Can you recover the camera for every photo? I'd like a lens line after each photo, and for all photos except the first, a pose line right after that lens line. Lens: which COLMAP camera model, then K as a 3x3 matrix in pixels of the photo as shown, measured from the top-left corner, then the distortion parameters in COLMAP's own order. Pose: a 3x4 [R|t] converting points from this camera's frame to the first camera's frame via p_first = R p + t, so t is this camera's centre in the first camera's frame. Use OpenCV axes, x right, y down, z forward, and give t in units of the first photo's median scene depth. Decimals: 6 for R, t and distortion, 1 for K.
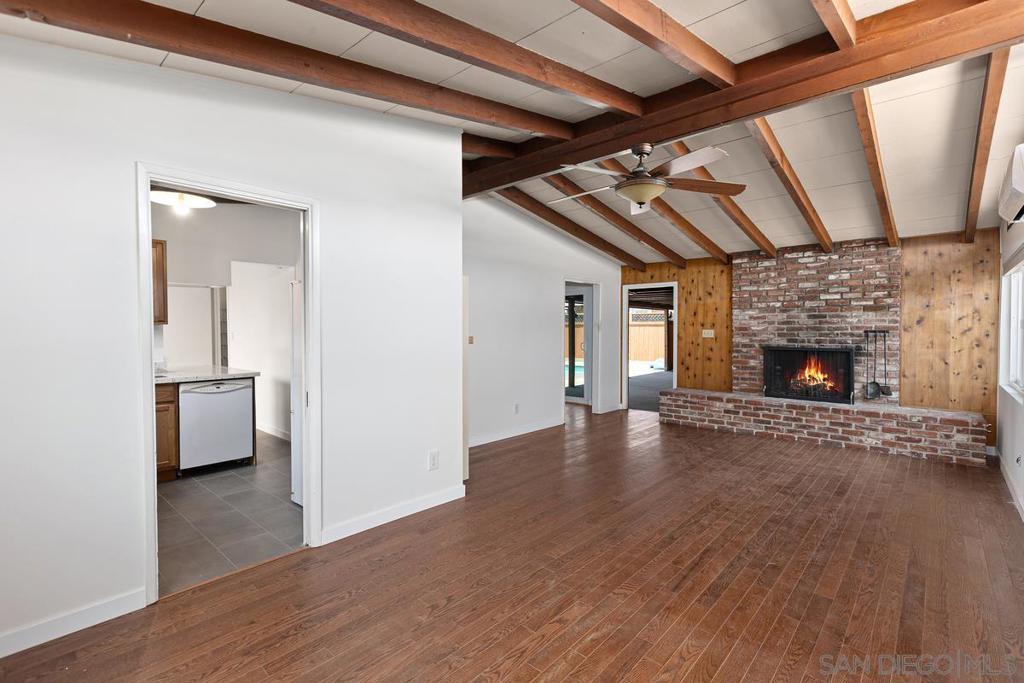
lens RADIAL K [[467.5, 0, 507.4], [0, 467.5, 333.8], [0, 0, 1]] dist [-0.002223, -0.000774]
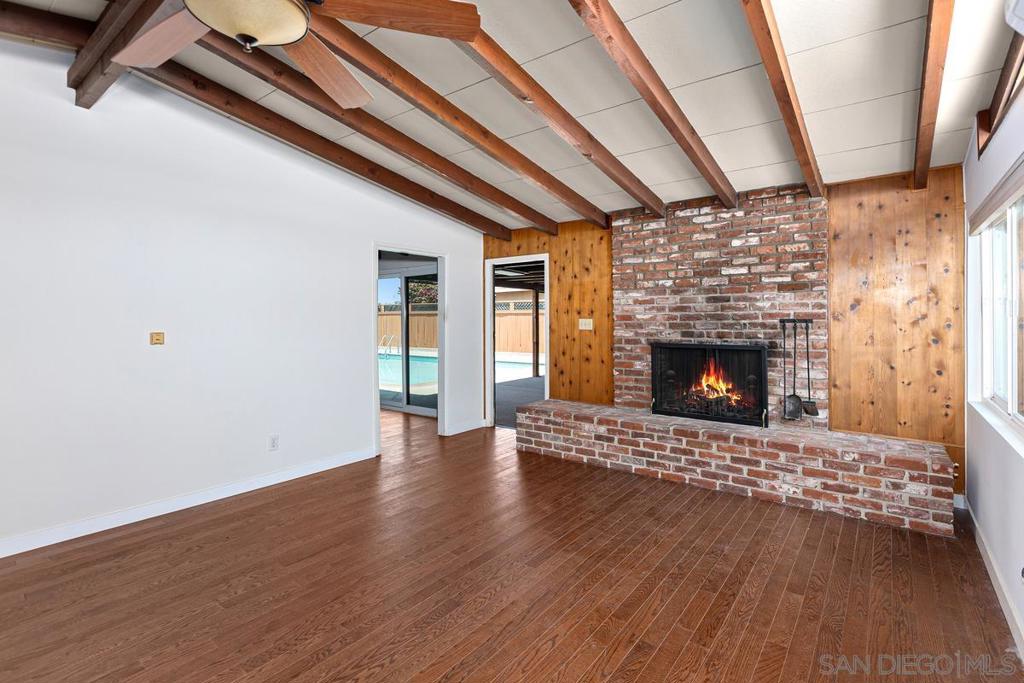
lens RADIAL K [[491.1, 0, 502.2], [0, 491.1, 313.4], [0, 0, 1]] dist [-0.003165, -0.000986]
pose [[0.996755, -0.004865, 0.080354, 0.299725], [0.006418, 0.999797, -0.019085, -0.004872], [-0.080245, 0.019539, 0.996584, 0.313983]]
